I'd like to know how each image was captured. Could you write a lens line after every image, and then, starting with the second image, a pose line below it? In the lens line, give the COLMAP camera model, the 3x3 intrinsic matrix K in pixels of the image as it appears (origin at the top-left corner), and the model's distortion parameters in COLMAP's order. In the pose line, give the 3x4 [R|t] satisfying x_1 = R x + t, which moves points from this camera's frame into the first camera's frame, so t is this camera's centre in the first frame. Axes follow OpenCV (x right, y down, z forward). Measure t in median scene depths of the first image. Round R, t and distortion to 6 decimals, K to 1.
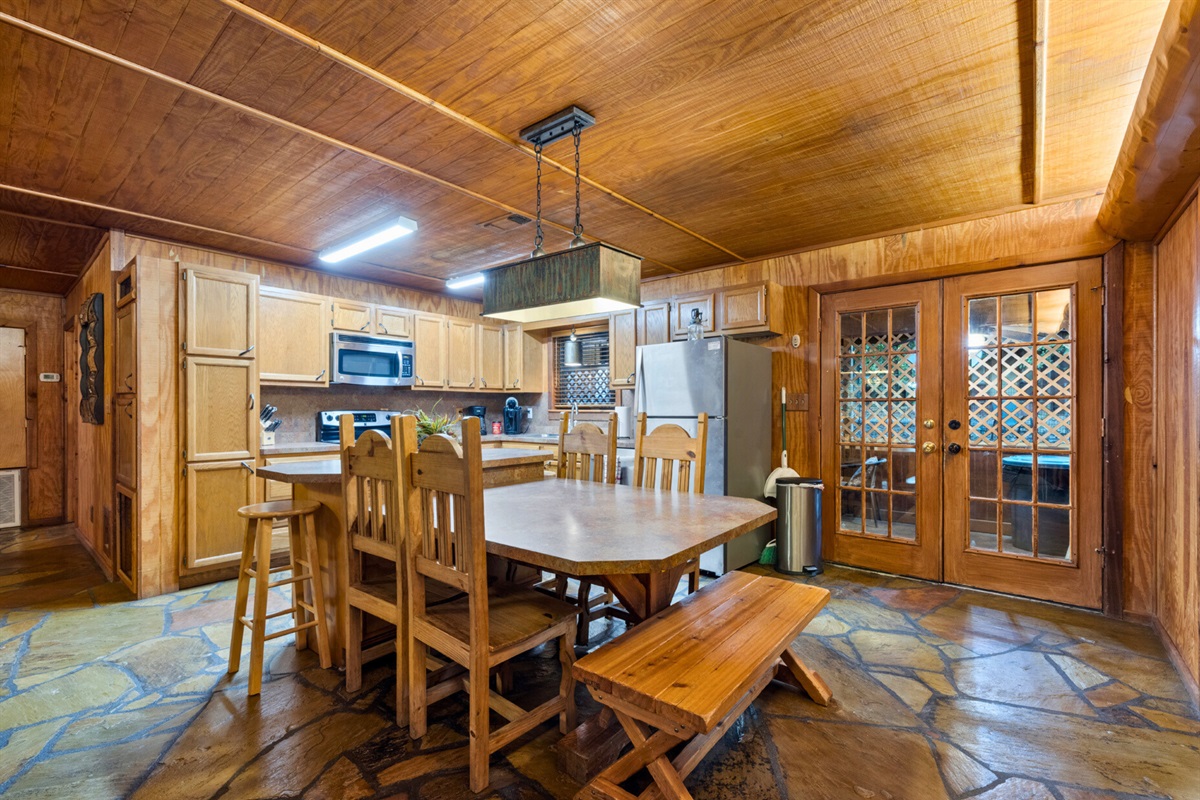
lens RADIAL K [[528.1, 0, 597.1], [0, 528.1, 407.5], [0, 0, 1]] dist [0.001328, 0.000343]
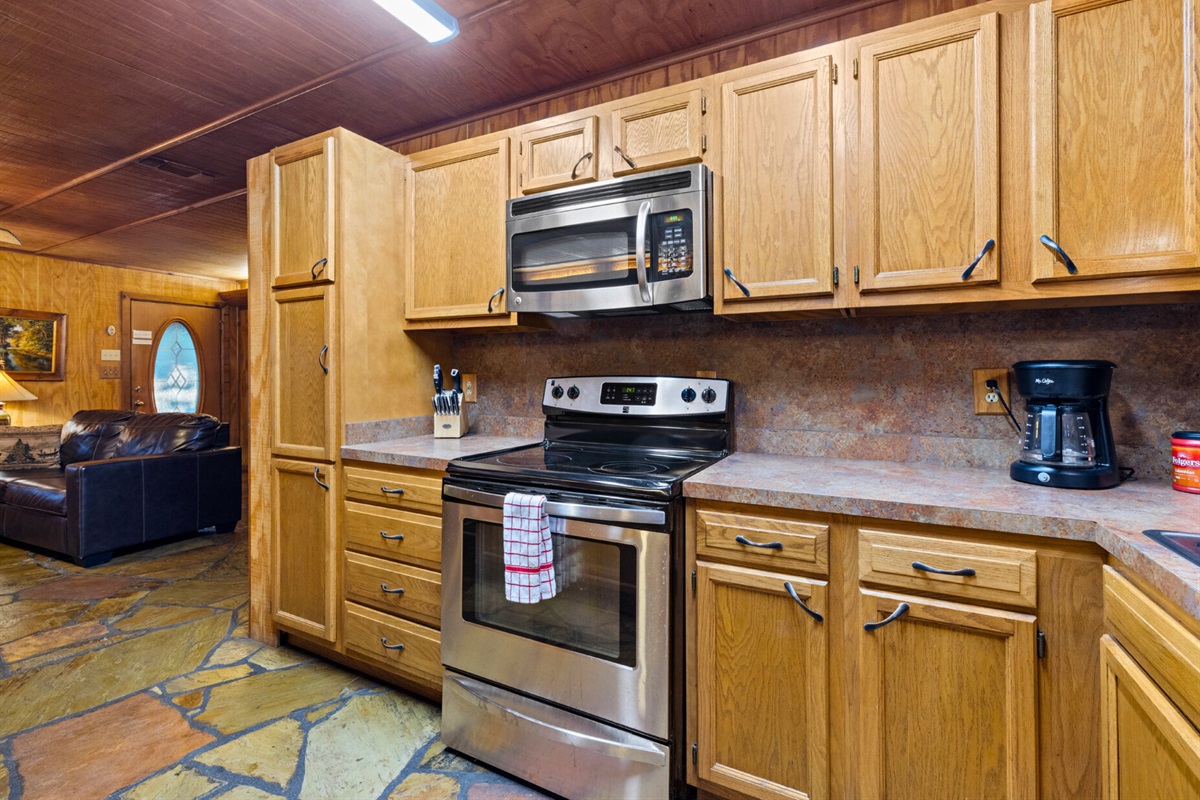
lens RADIAL K [[528.1, 0, 594.5], [0, 528.1, 369.8], [0, 0, 1]] dist [0.001328, 0.000343]
pose [[0.197515, -0.012232, -0.980224, -0.043287], [0.001673, 0.999925, -0.012140, 0.005902], [0.980298, 0.000758, 0.197521, 0.941874]]
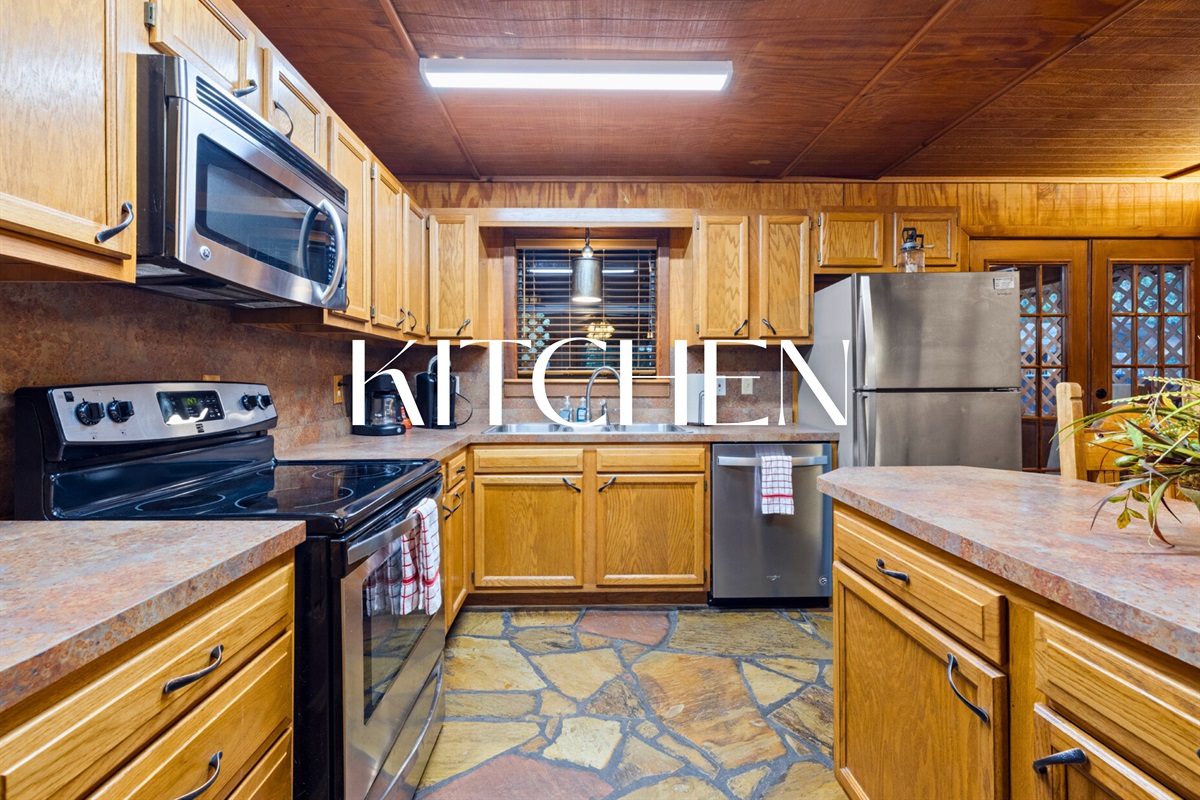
lens RADIAL K [[528.1, 0, 596.5], [0, 528.1, 376.9], [0, 0, 1]] dist [0.001328, 0.000343]
pose [[0.756227, 0.000624, 0.654309, -0.488892], [-0.002240, 0.999996, 0.001634, 0.001988], [-0.654305, -0.002701, 0.756226, 0.662250]]
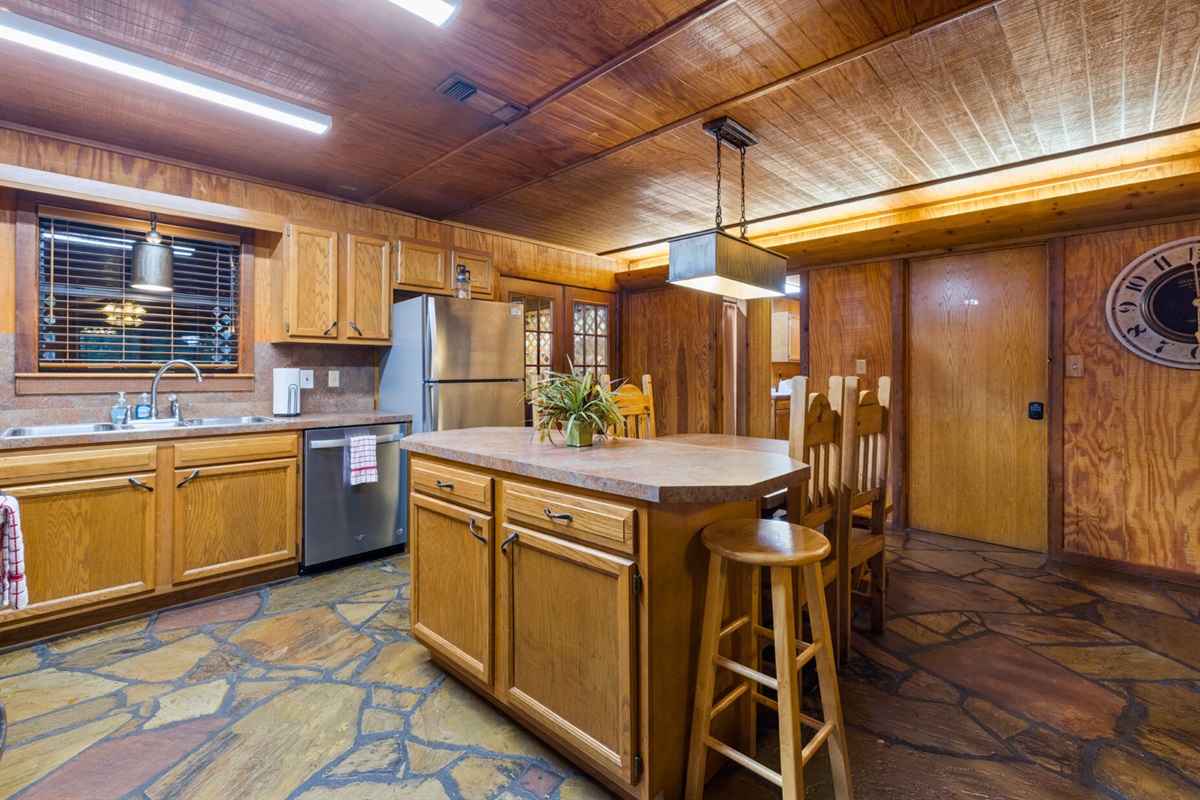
lens RADIAL K [[528.1, 0, 596.9], [0, 528.1, 371.9], [0, 0, 1]] dist [0.001328, 0.000343]
pose [[0.085409, 0.002246, 0.996343, -0.641416], [-0.005346, 0.999984, -0.001796, 0.002724], [-0.996332, -0.005173, 0.085420, 0.598038]]
